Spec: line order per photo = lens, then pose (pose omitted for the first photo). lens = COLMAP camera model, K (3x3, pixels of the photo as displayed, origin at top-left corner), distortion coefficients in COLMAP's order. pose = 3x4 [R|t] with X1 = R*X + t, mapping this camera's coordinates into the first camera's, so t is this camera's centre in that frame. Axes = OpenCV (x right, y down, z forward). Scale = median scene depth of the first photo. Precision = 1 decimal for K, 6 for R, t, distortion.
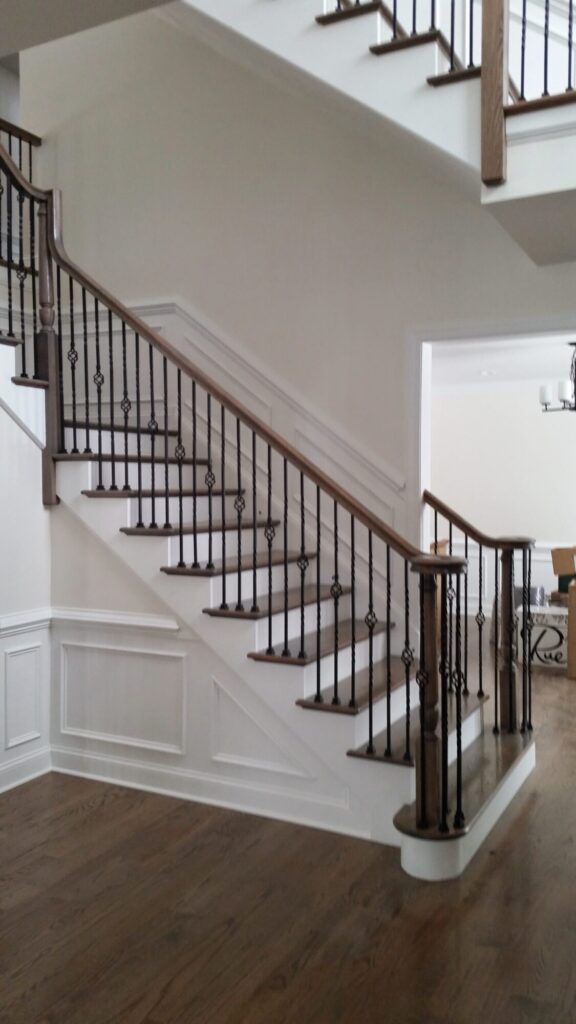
lens RADIAL K [[831.6, 0, 290.1], [0, 831.6, 514.9], [0, 0, 1]] dist [0.132244, -0.272447]
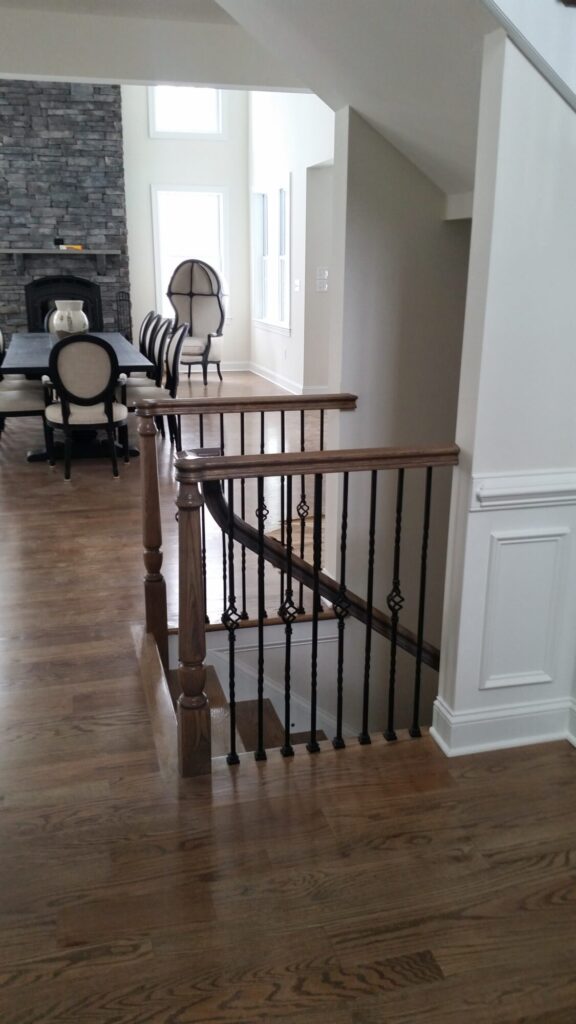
lens RADIAL K [[831.6, 0, 279.6], [0, 831.6, 515.5], [0, 0, 1]] dist [0.132244, -0.272447]
pose [[0.661948, 0.216559, -0.717584, -0.027937], [-0.029382, 0.964115, 0.263856, 0.003458], [0.748974, -0.153575, 0.644557, 0.526925]]
